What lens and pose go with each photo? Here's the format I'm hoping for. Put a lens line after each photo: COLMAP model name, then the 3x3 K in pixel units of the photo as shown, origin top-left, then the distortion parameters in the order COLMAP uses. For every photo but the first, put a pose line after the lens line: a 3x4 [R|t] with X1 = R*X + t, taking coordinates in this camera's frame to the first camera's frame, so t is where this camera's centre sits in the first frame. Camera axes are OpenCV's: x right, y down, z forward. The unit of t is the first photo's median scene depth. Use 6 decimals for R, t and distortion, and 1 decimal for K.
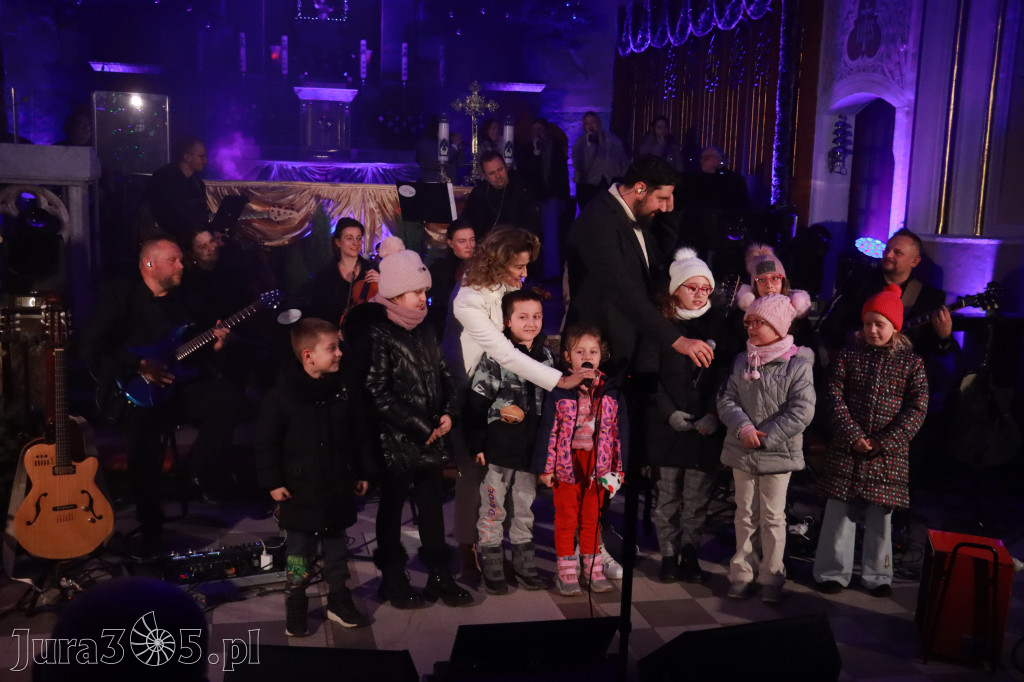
lens RADIAL K [[1156.2, 0, 512.0], [0, 1156.2, 341.0], [0, 0, 1]] dist [-0.000553, 0.019766]
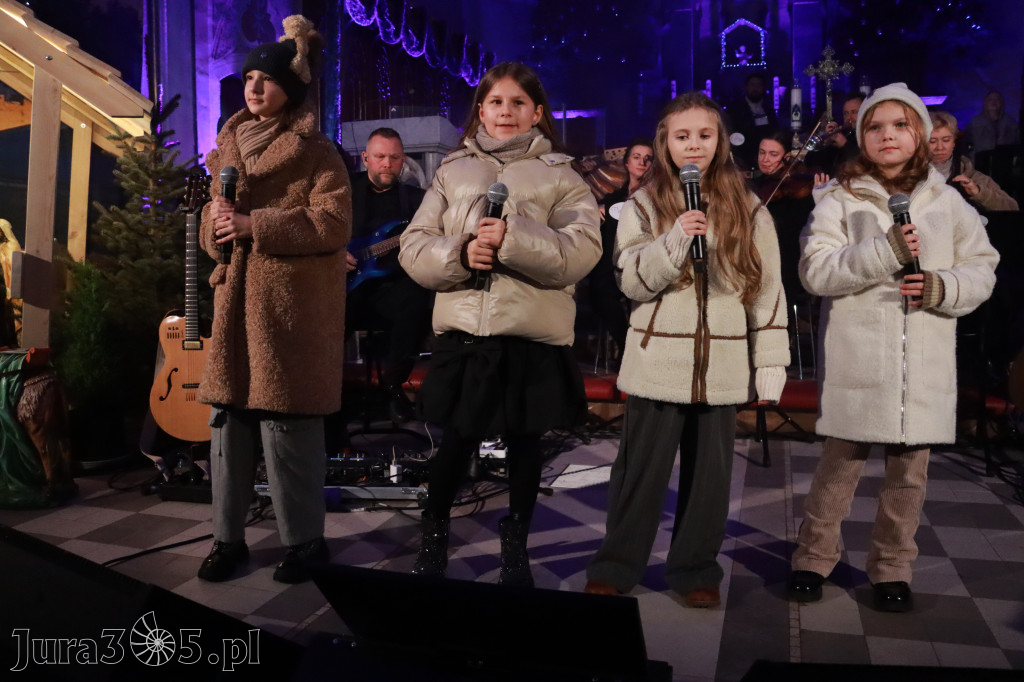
lens RADIAL K [[842.2, 0, 514.4], [0, 842.2, 338.9], [0, 0, 1]] dist [-0.192108, 0.166998]
pose [[0.866498, 0.013741, -0.498991, 0.103199], [-0.036929, 0.998646, -0.036628, 0.075540], [0.497812, 0.050166, 0.865833, 0.347101]]
